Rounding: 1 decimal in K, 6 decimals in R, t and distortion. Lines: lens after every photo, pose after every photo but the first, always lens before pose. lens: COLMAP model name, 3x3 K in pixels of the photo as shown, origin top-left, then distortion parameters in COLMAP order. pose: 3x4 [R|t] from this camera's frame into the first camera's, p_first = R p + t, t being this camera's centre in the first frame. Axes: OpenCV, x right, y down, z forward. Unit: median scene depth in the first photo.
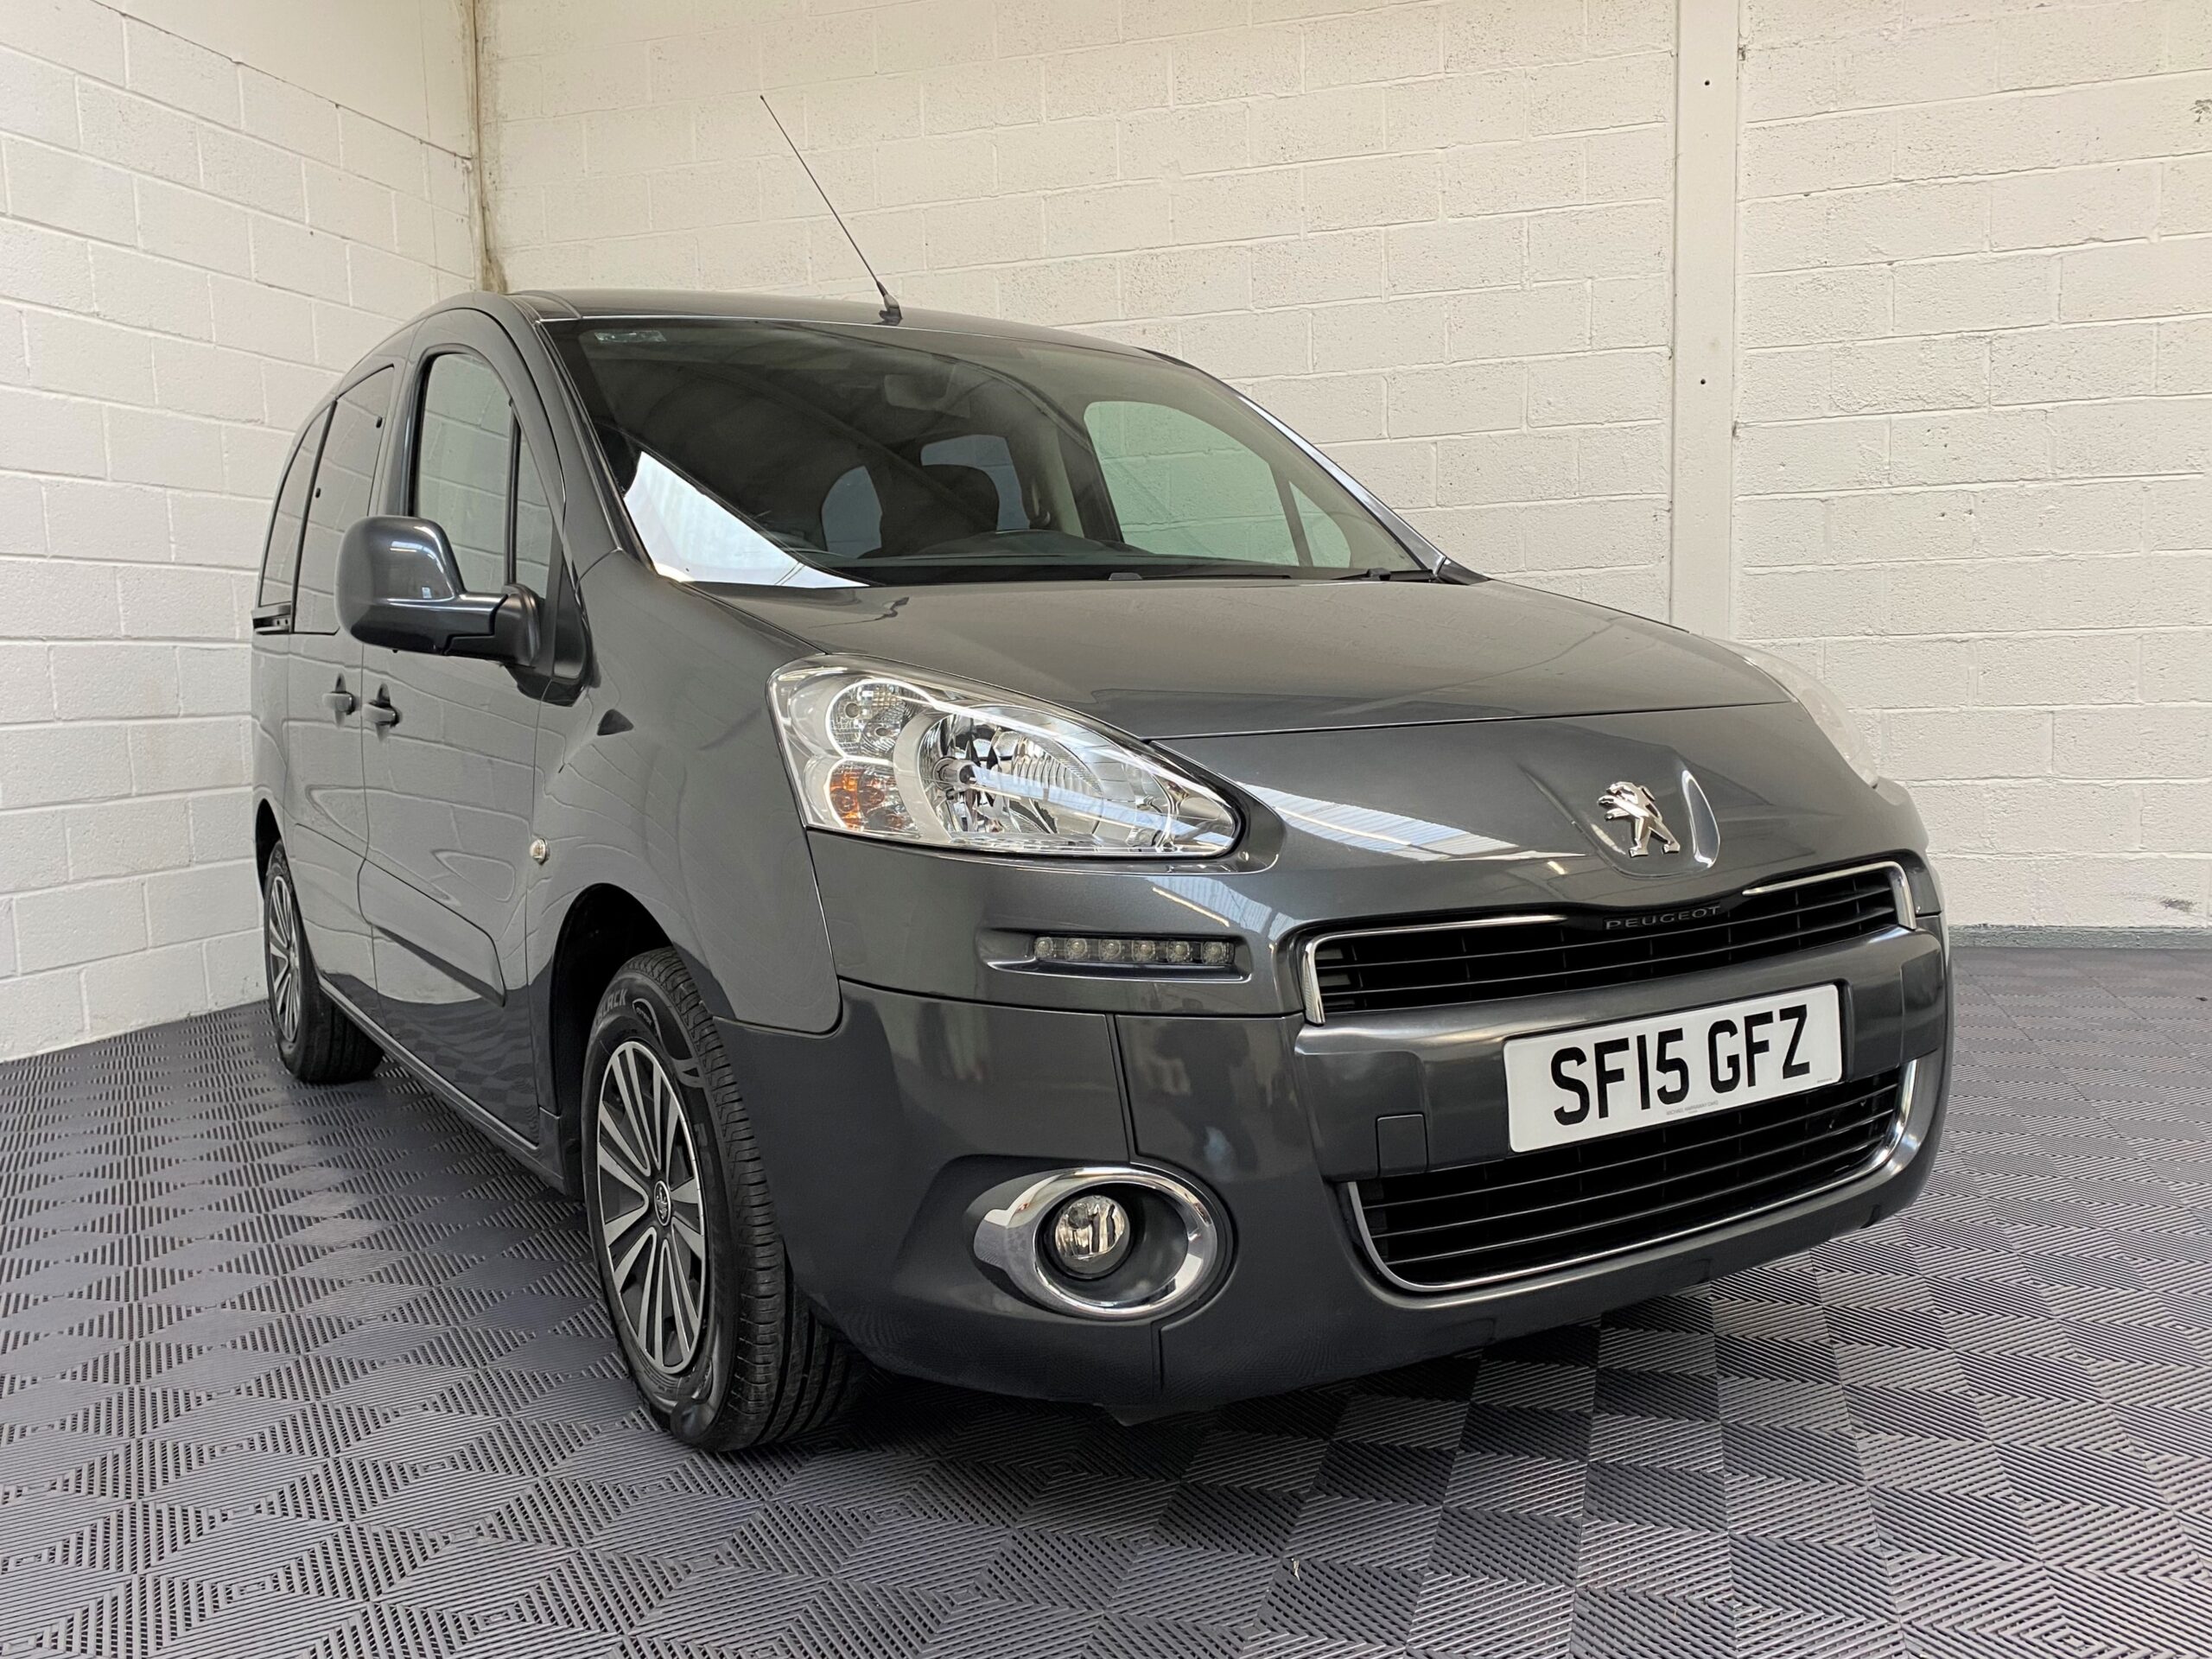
lens RADIAL K [[1684.0, 0, 1087.4], [0, 1684.0, 818.5], [0, 0, 1]] dist [0.005291, -0.000993]
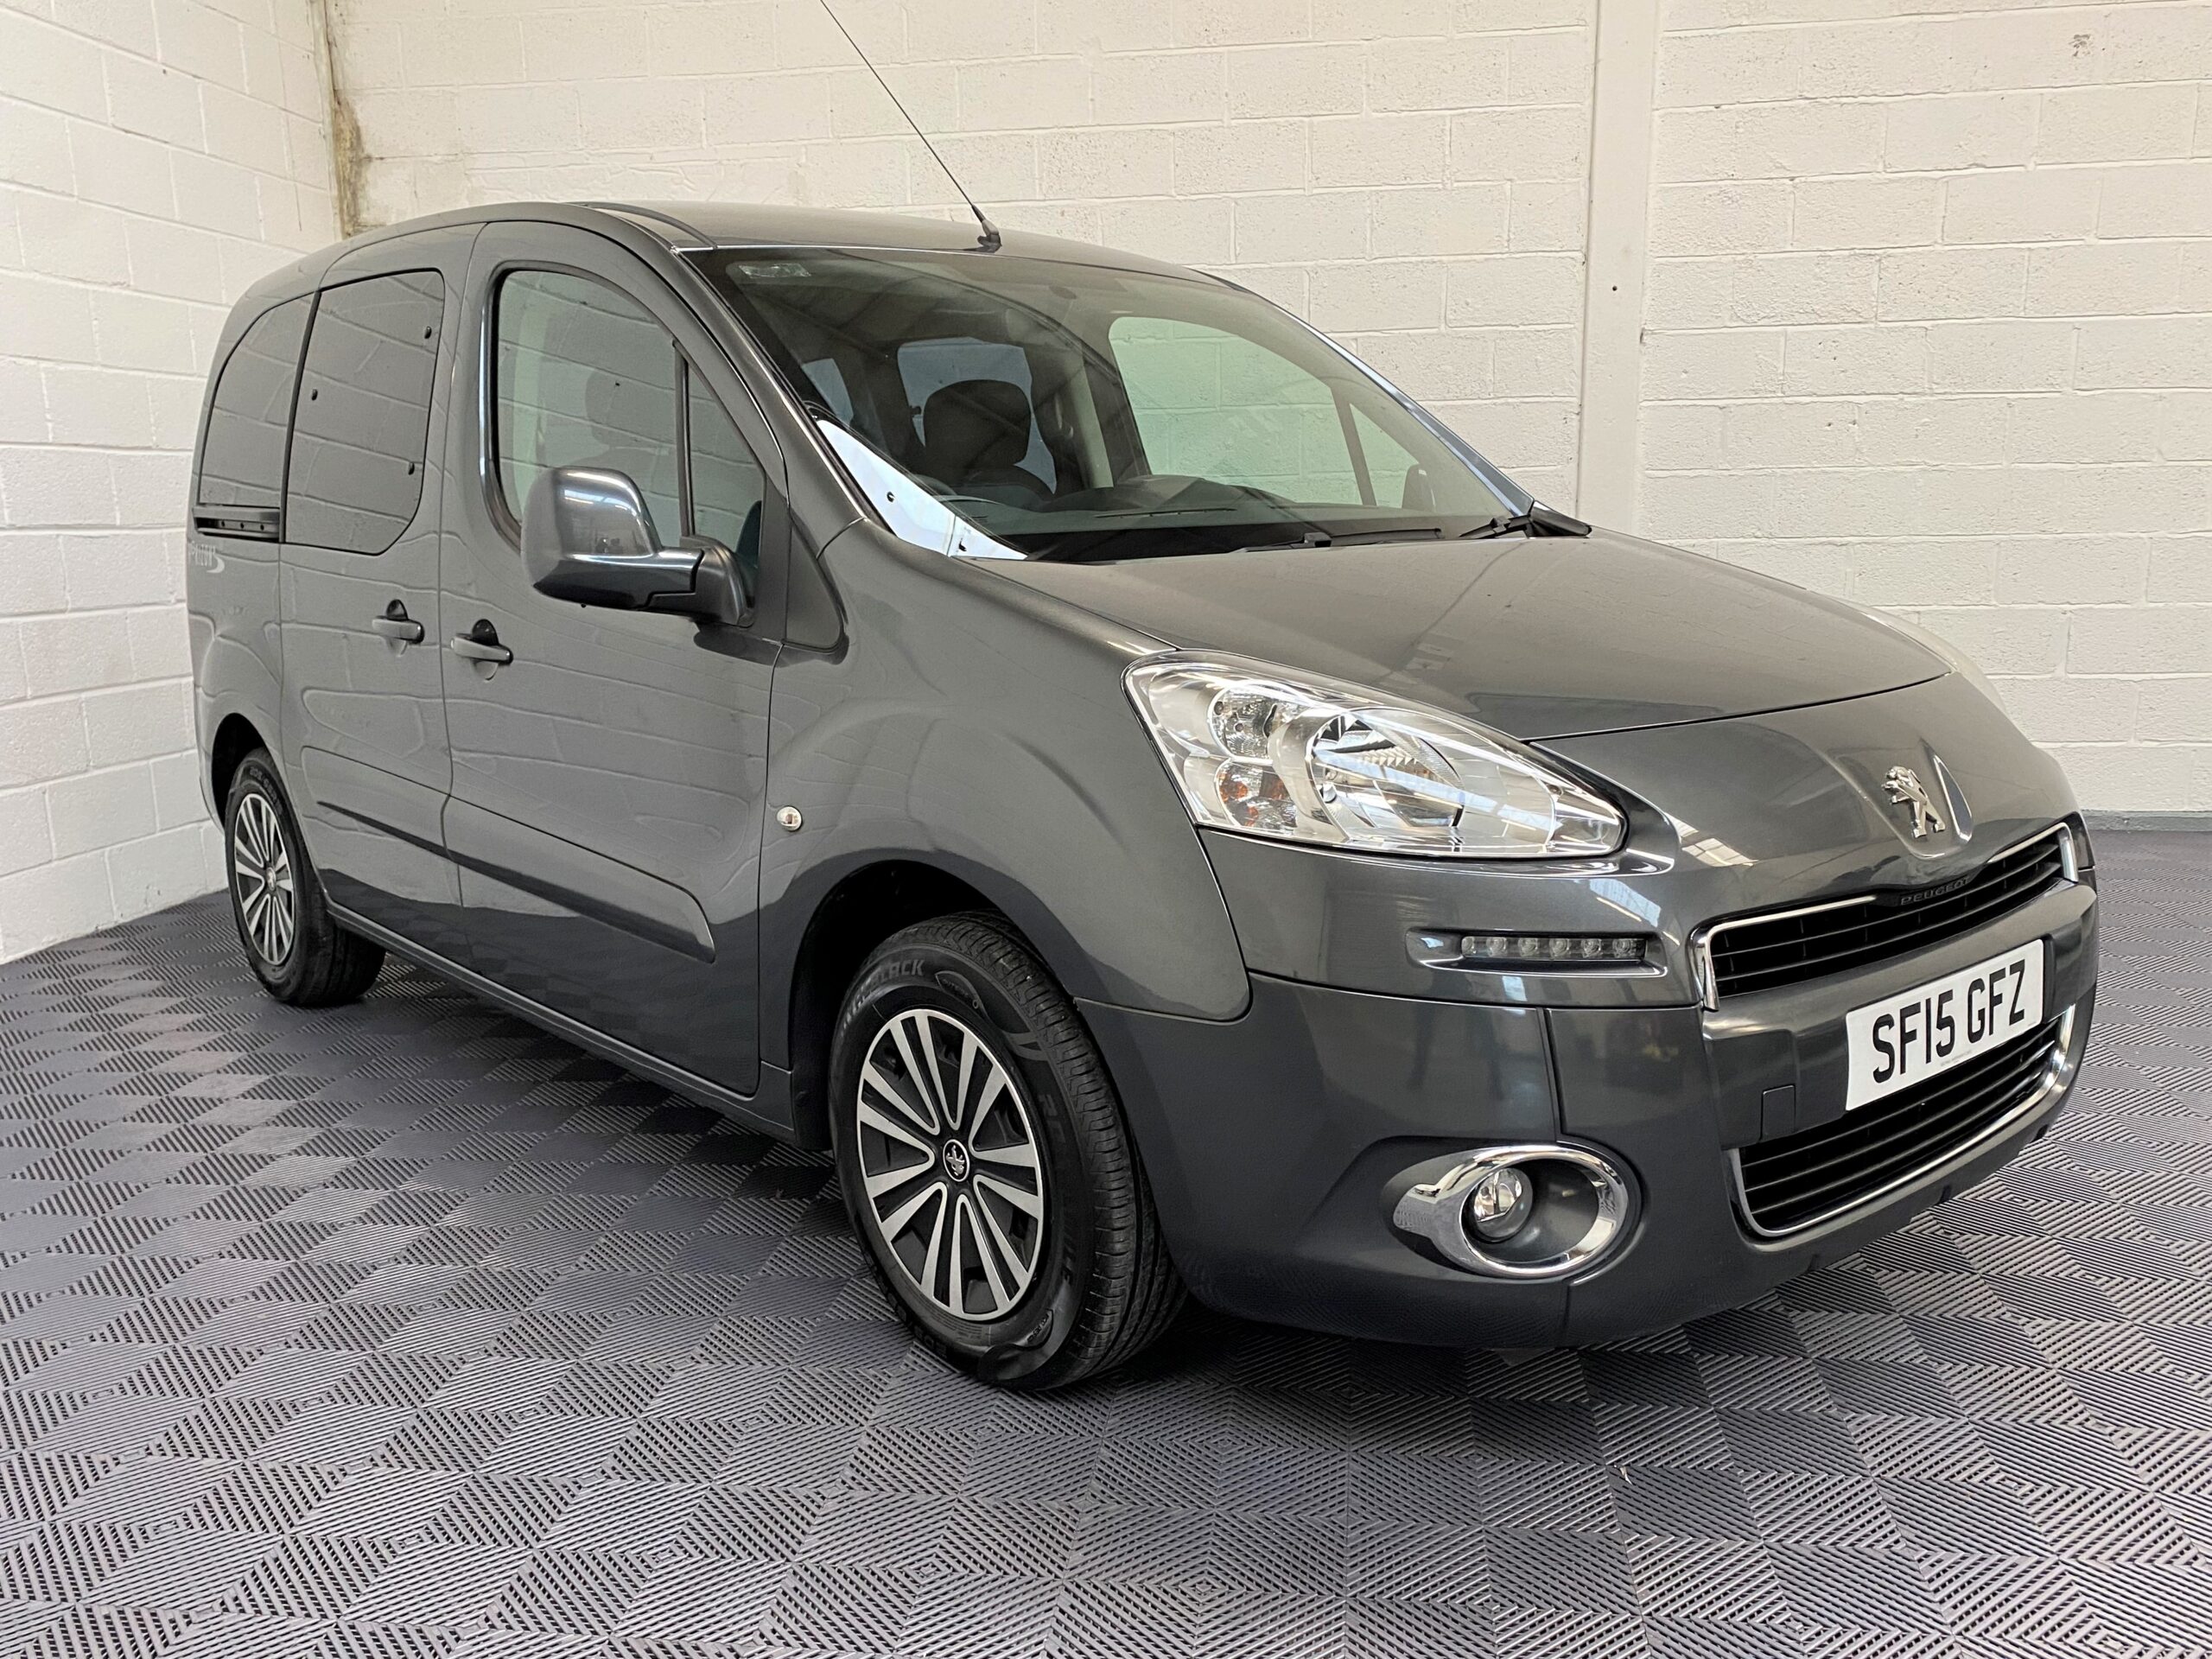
lens RADIAL K [[1686.8, 0, 1062.6], [0, 1686.8, 821.4], [0, 0, 1]] dist [0.004843, 0.003396]
pose [[0.990384, -0.014452, 0.137590, -0.360158], [0.001806, 0.995795, 0.091593, -0.085018], [-0.138335, -0.090464, 0.986245, -0.023969]]
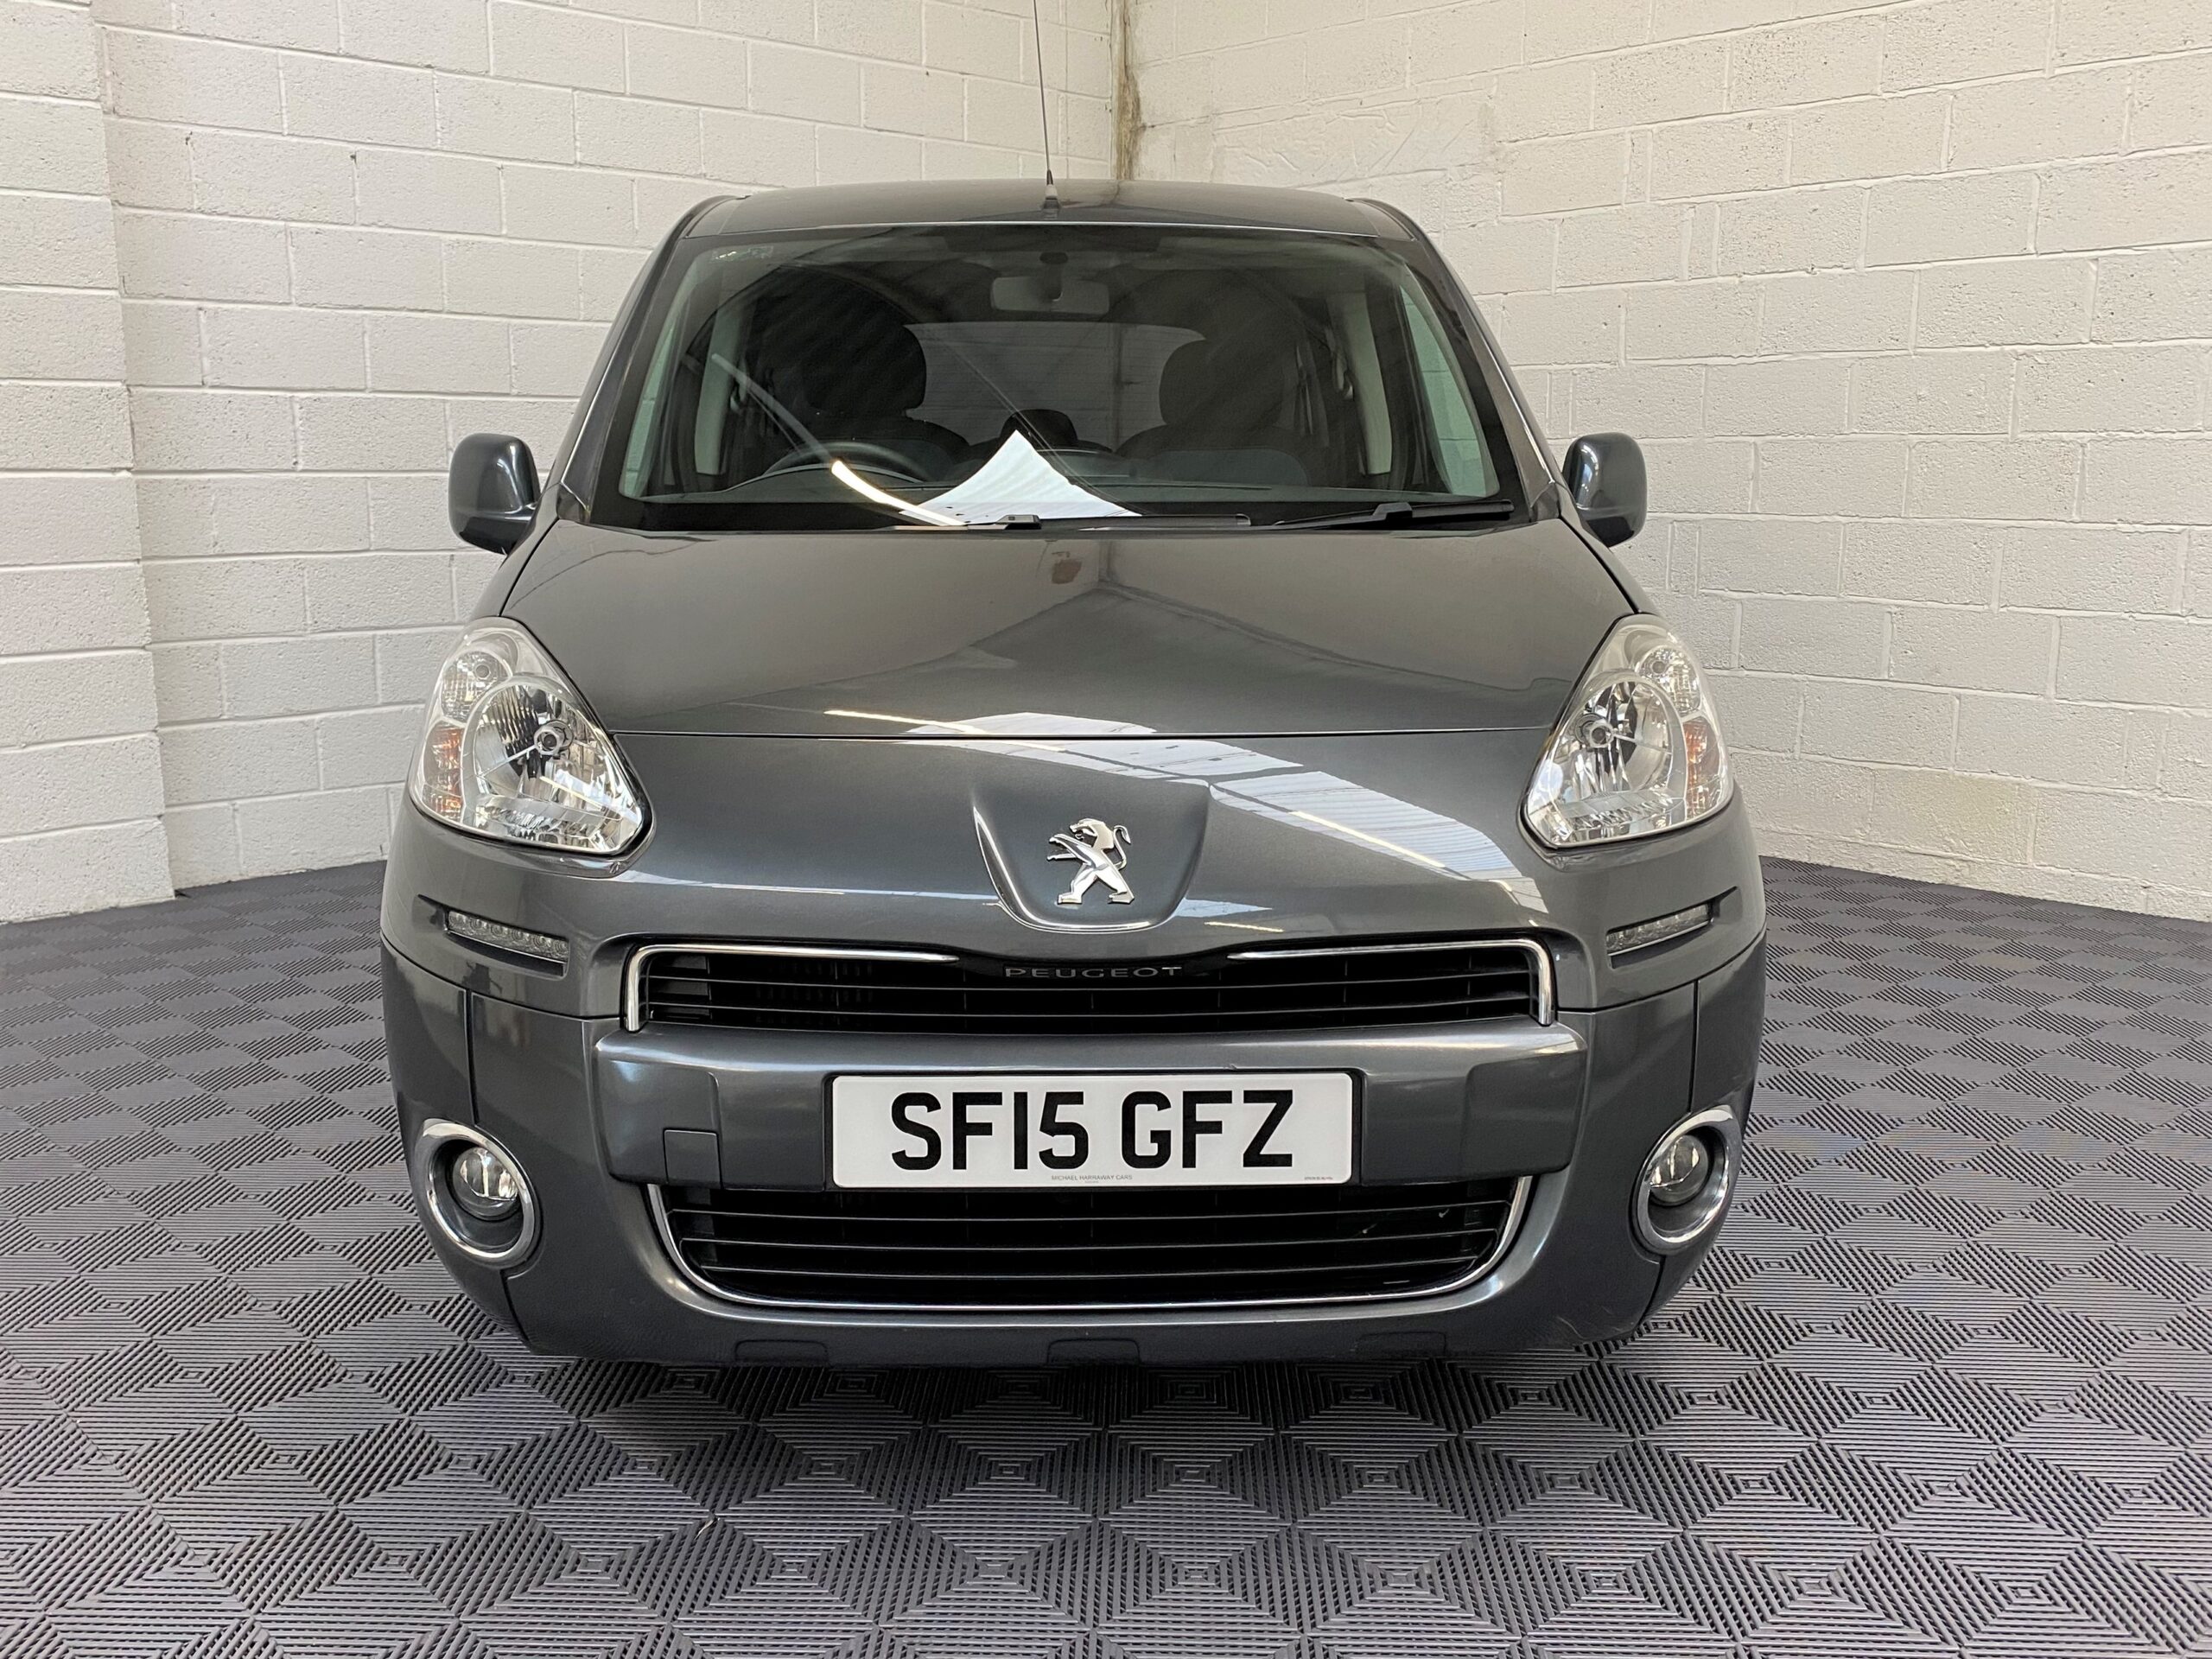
lens RADIAL K [[1890.9, 0, 1149.7], [0, 1890.9, 723.3], [0, 0, 1]] dist [-0.000738, -0.001035]
pose [[0.882061, 0.093136, -0.461837, 0.778889], [-0.067376, 0.995126, 0.072002, -0.144121], [0.466292, -0.032393, 0.884038, 0.087632]]
